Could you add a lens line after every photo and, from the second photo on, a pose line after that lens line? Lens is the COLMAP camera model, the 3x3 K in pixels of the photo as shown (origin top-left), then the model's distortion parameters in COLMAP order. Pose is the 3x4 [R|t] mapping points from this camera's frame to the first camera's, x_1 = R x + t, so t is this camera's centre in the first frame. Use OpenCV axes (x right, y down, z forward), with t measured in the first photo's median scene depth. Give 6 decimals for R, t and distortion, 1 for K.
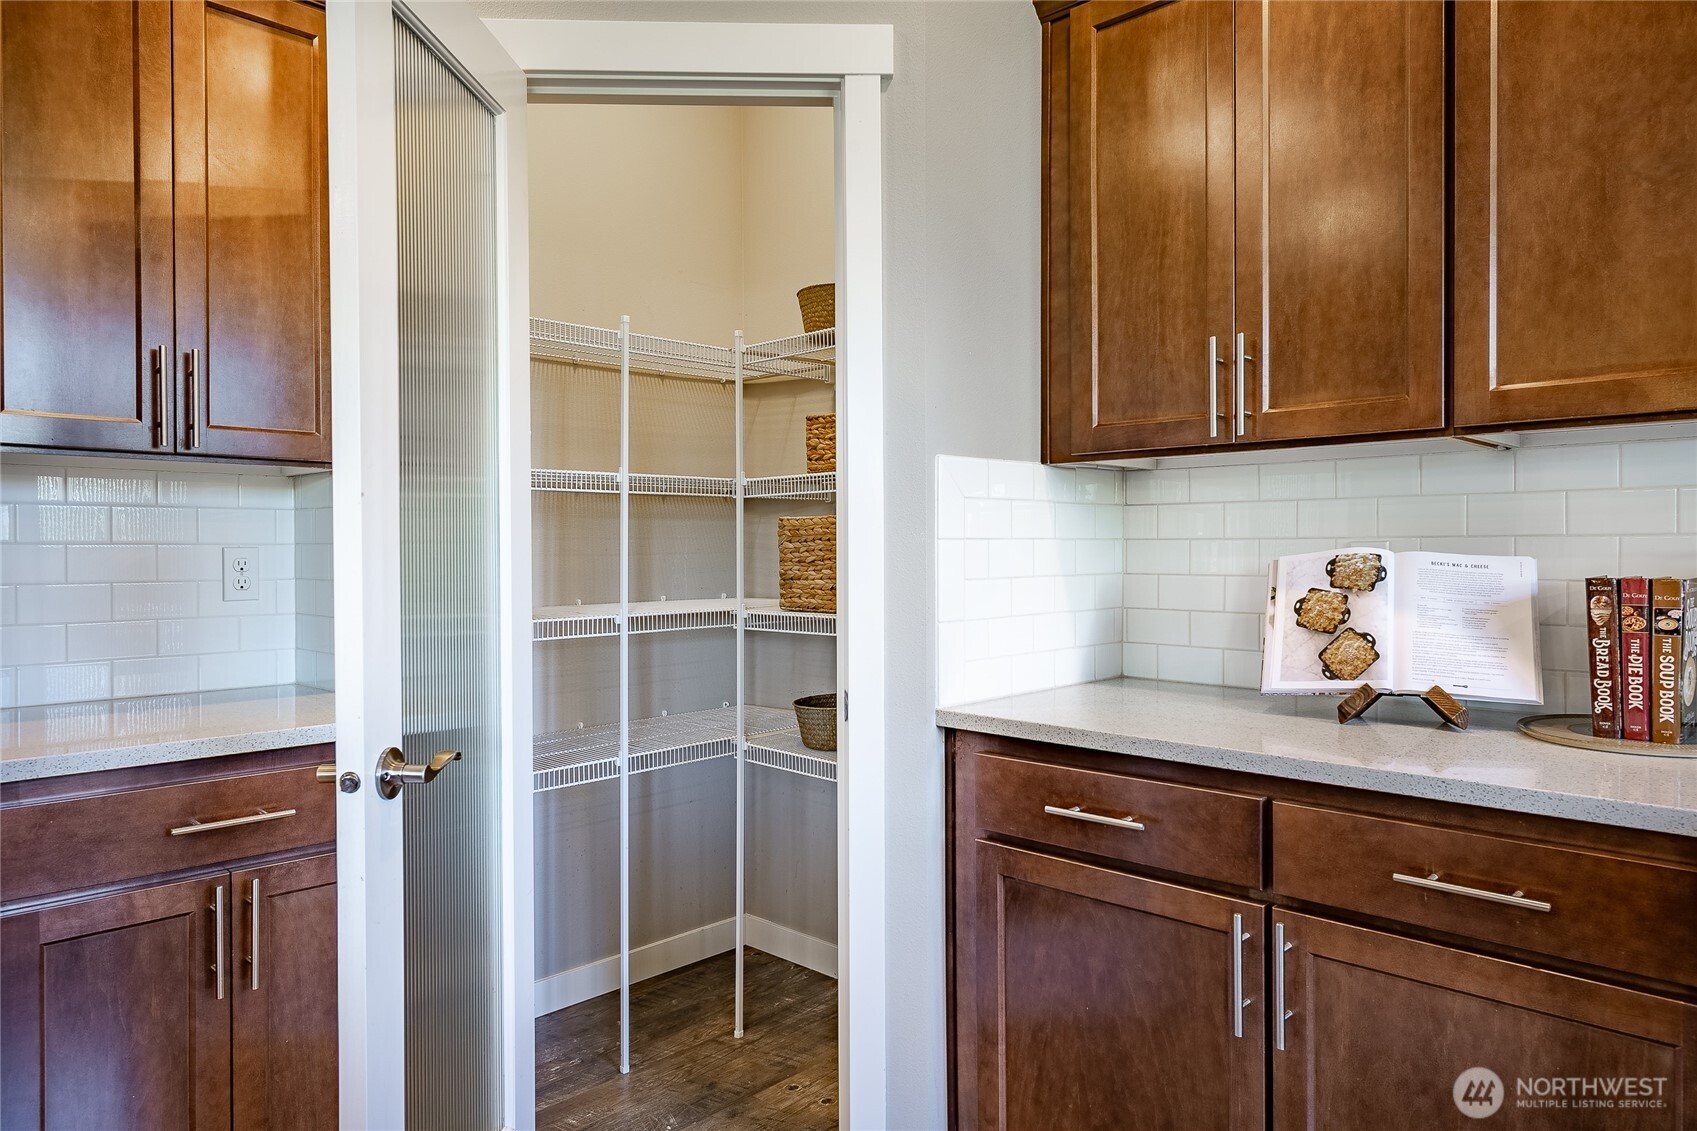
lens RADIAL K [[1133.8, 0, 843.2], [0, 1133.8, 548.2], [0, 0, 1]] dist [-0.004115, 0.000717]
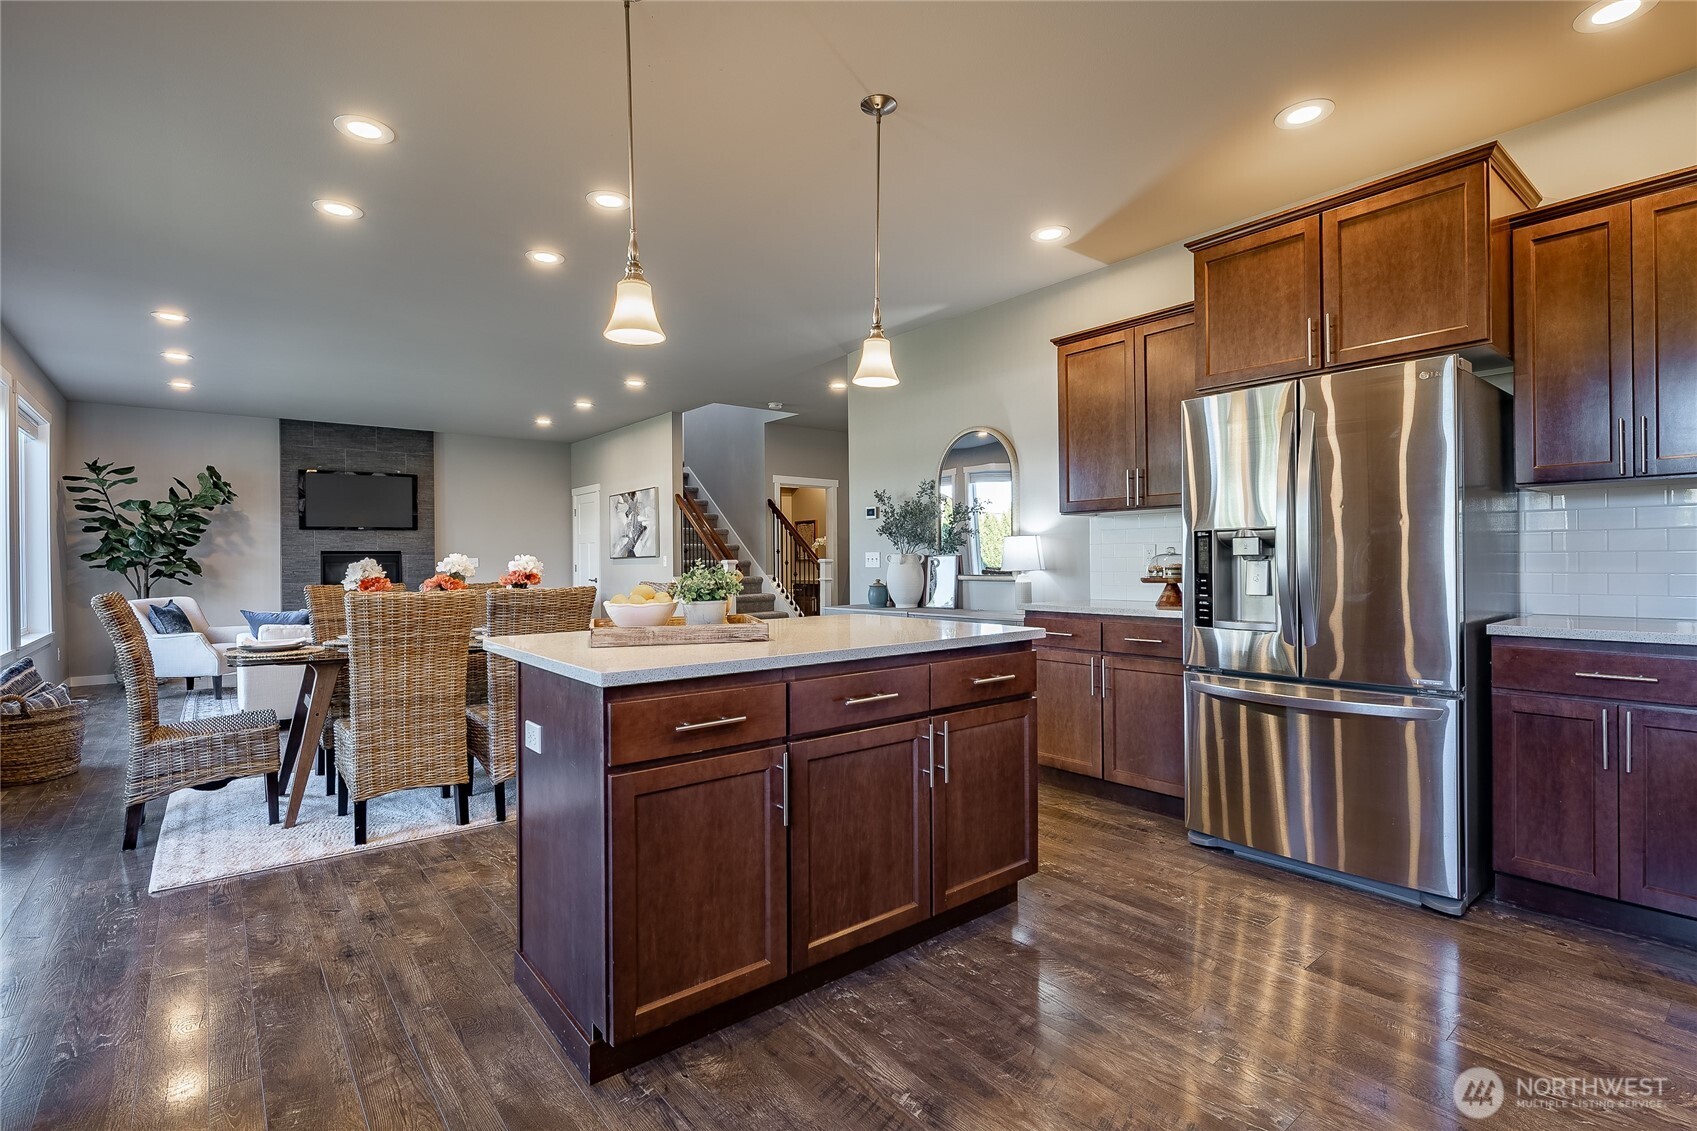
lens RADIAL K [[803.2, 0, 855.7], [0, 803.2, 555.3], [0, 0, 1]] dist [-0.003207, -0.002874]
pose [[-0.135244, -0.000692, -0.990812, 0.839053], [0.001144, 0.999999, -0.000855, 0.038838], [0.990812, -0.001249, -0.135244, -0.047054]]
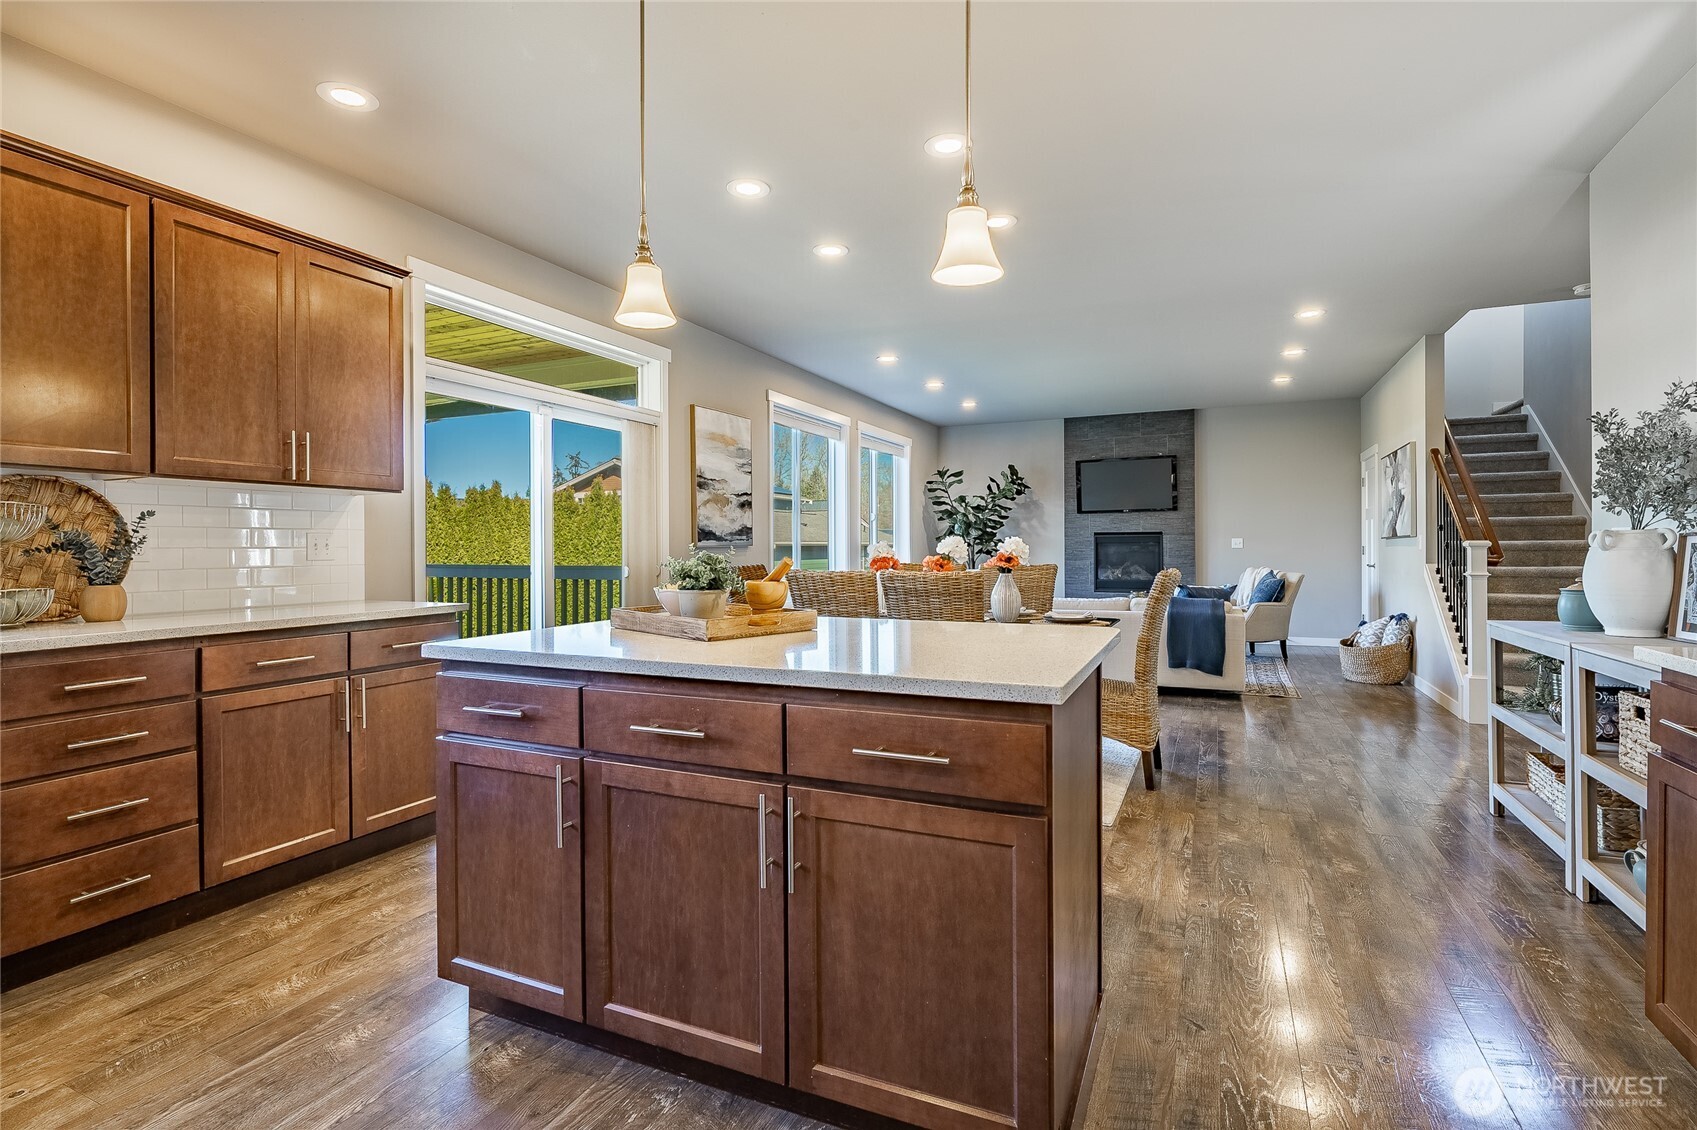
lens RADIAL K [[803.2, 0, 823.8], [0, 803.2, 546.0], [0, 0, 1]] dist [-0.003207, -0.002874]
pose [[-0.951526, 0.008458, -0.307451, -0.156536], [0.006059, 0.999943, 0.008758, 0.036955], [0.307508, 0.006471, -0.951524, 0.663187]]
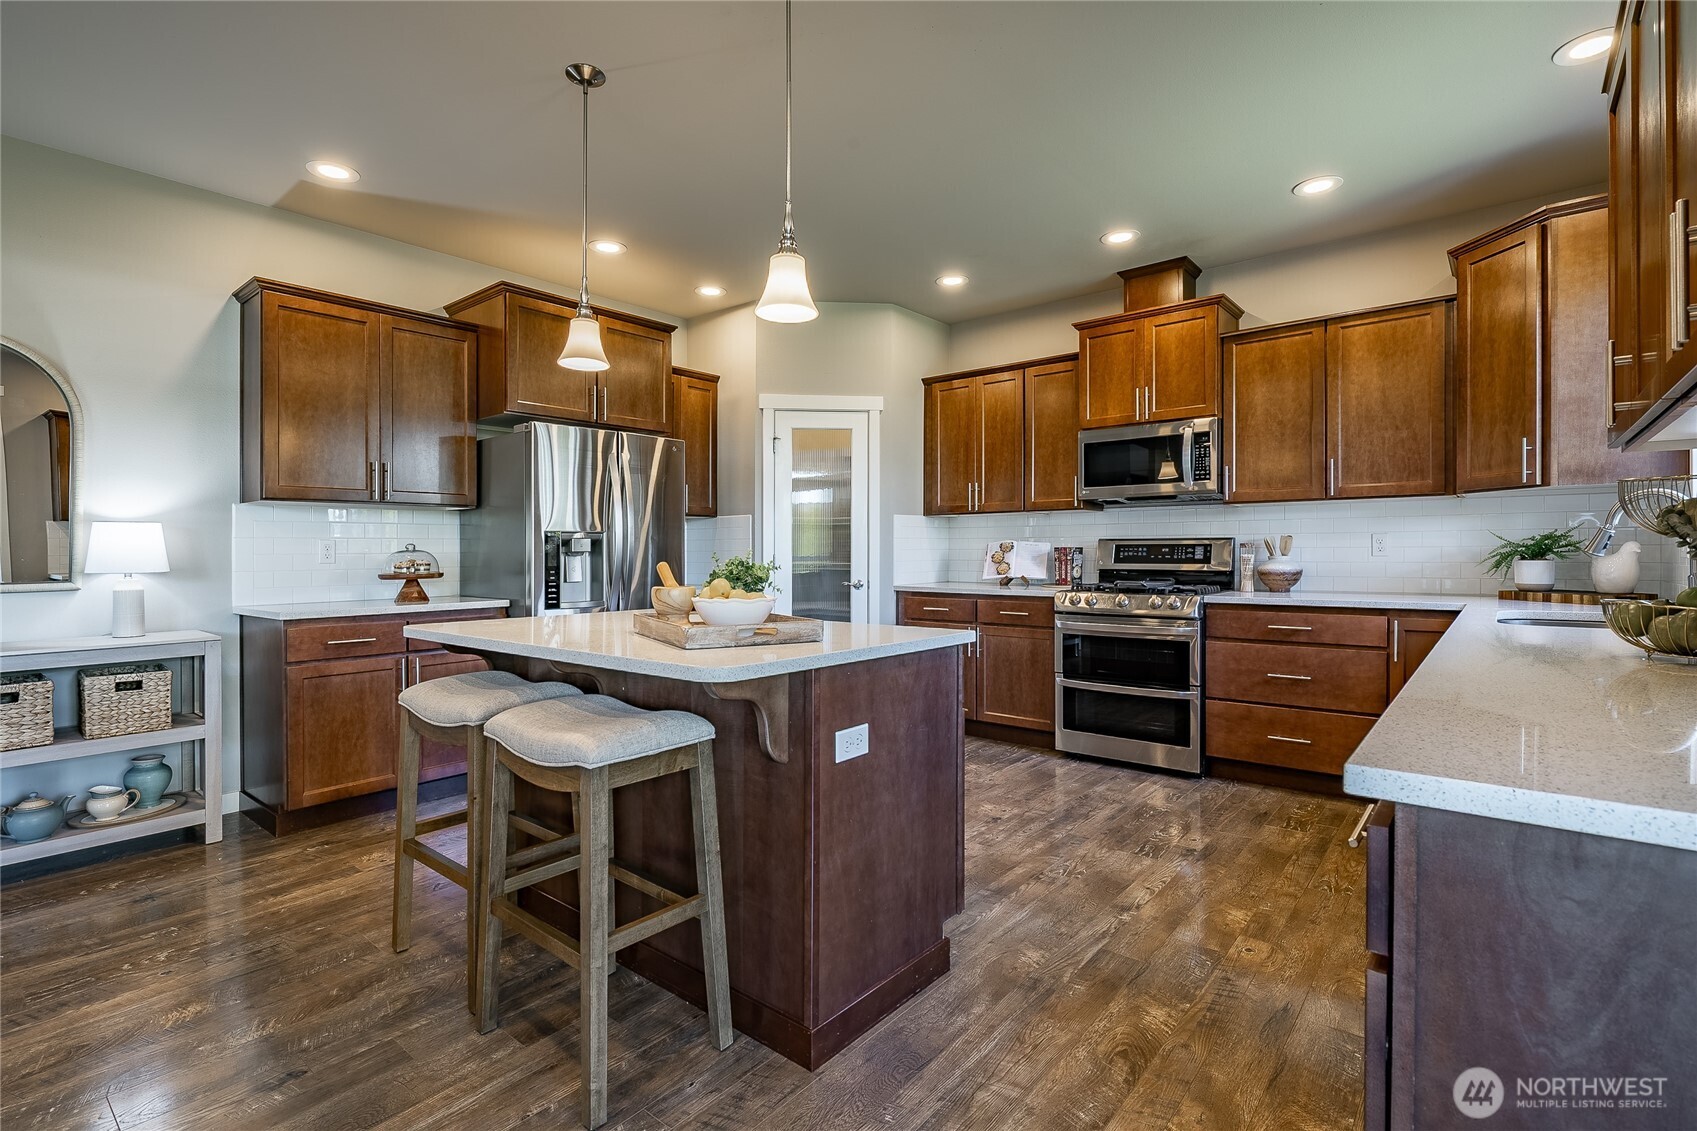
lens RADIAL K [[803.2, 0, 838.4], [0, 803.2, 561.3], [0, 0, 1]] dist [-0.003207, -0.002874]
pose [[0.998071, -0.000409, 0.062087, -0.268727], [-0.000182, 0.999955, 0.009517, 0.043180], [-0.062088, -0.009509, 0.998025, -1.625790]]
